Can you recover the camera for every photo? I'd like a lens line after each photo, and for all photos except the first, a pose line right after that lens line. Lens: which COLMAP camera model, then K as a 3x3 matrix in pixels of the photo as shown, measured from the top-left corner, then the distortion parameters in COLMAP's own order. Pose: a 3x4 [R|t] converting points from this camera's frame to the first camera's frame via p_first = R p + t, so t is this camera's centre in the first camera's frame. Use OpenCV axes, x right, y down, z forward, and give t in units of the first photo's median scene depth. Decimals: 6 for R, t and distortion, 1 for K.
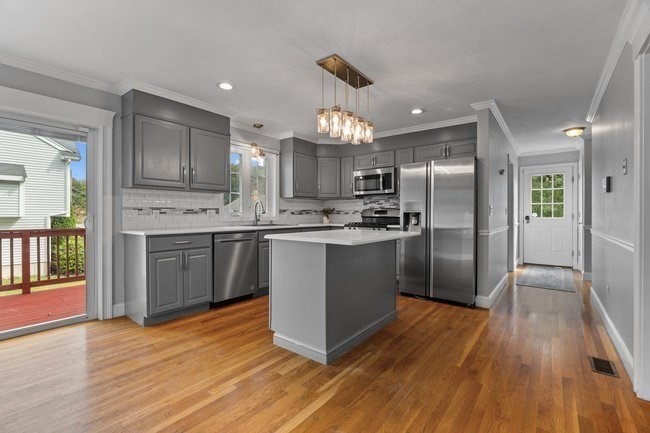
lens RADIAL K [[292.9, 0, 322.8], [0, 292.9, 213.4], [0, 0, 1]] dist [-0.009139, 0.003504]
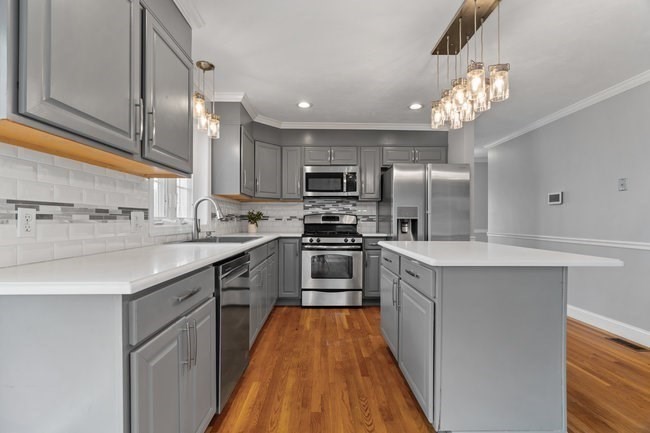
lens RADIAL K [[292.9, 0, 321.8], [0, 292.9, 221.2], [0, 0, 1]] dist [-0.009139, 0.003504]
pose [[0.779325, 0.001791, 0.626617, -0.553107], [-0.005839, 0.999973, 0.004404, -0.000314], [-0.626593, -0.007091, 0.779315, 0.564752]]
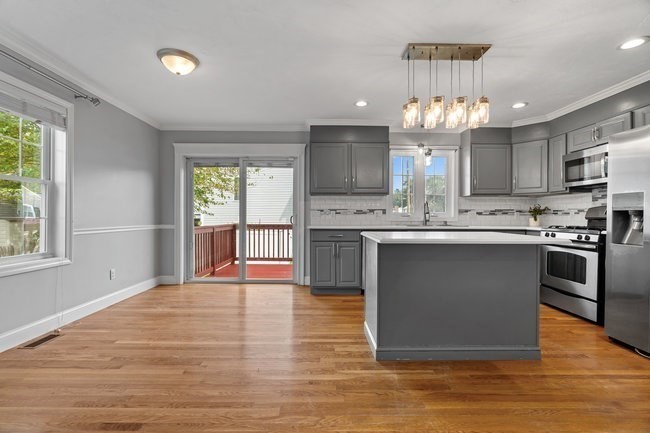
lens RADIAL K [[292.9, 0, 323.3], [0, 292.9, 215.6], [0, 0, 1]] dist [-0.009139, 0.003504]
pose [[0.628720, 0.001257, -0.777631, 0.460125], [-0.001860, 0.999998, 0.000113, 0.010057], [0.777630, 0.001375, 0.628721, 0.145492]]
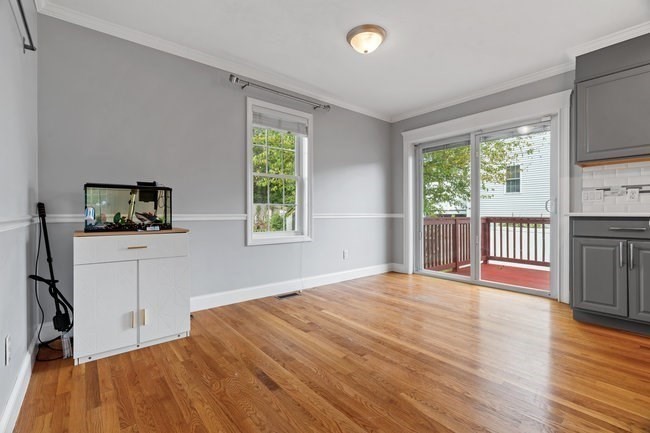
lens RADIAL K [[292.9, 0, 323.6], [0, 292.9, 213.7], [0, 0, 1]] dist [-0.009139, 0.003504]
pose [[-0.209920, -0.000394, -0.977718, 0.375820], [0.004231, 0.999990, -0.001311, 0.055764], [0.977709, -0.004412, -0.209917, 0.390689]]
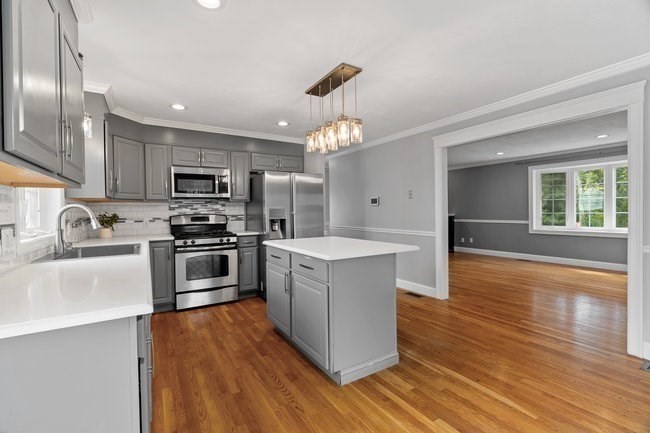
lens RADIAL K [[292.9, 0, 318.6], [0, 292.9, 216.0], [0, 0, 1]] dist [-0.009139, 0.003504]
pose [[0.354945, -0.021198, 0.934647, -0.744826], [0.009971, 0.999772, 0.018889, -0.040310], [-0.934834, 0.002615, 0.355075, 0.595558]]
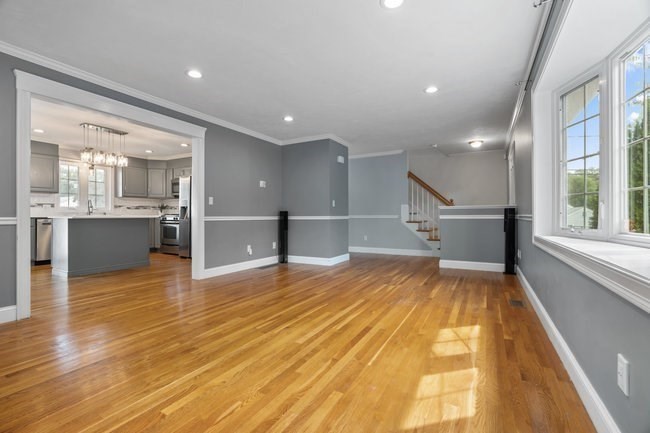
lens RADIAL K [[292.9, 0, 322.5], [0, 292.9, 214.9], [0, 0, 1]] dist [-0.009139, 0.003504]
pose [[0.988476, -0.000744, 0.151376, 0.996415], [0.000514, 0.999999, 0.001553, 0.049863], [-0.151377, -0.001457, 0.988475, -0.879762]]
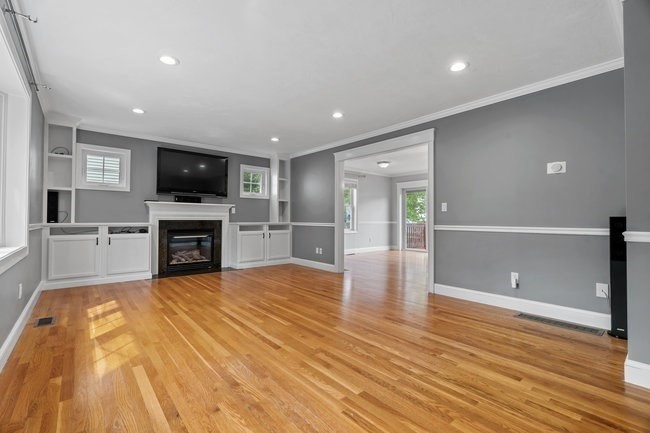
lens RADIAL K [[292.9, 0, 322.4], [0, 292.9, 218.0], [0, 0, 1]] dist [-0.009139, 0.003504]
pose [[-0.201997, -0.005395, -0.979371, 1.965295], [-0.000056, 0.999985, -0.005497, 0.036012], [0.979386, -0.001056, -0.201994, 0.330301]]
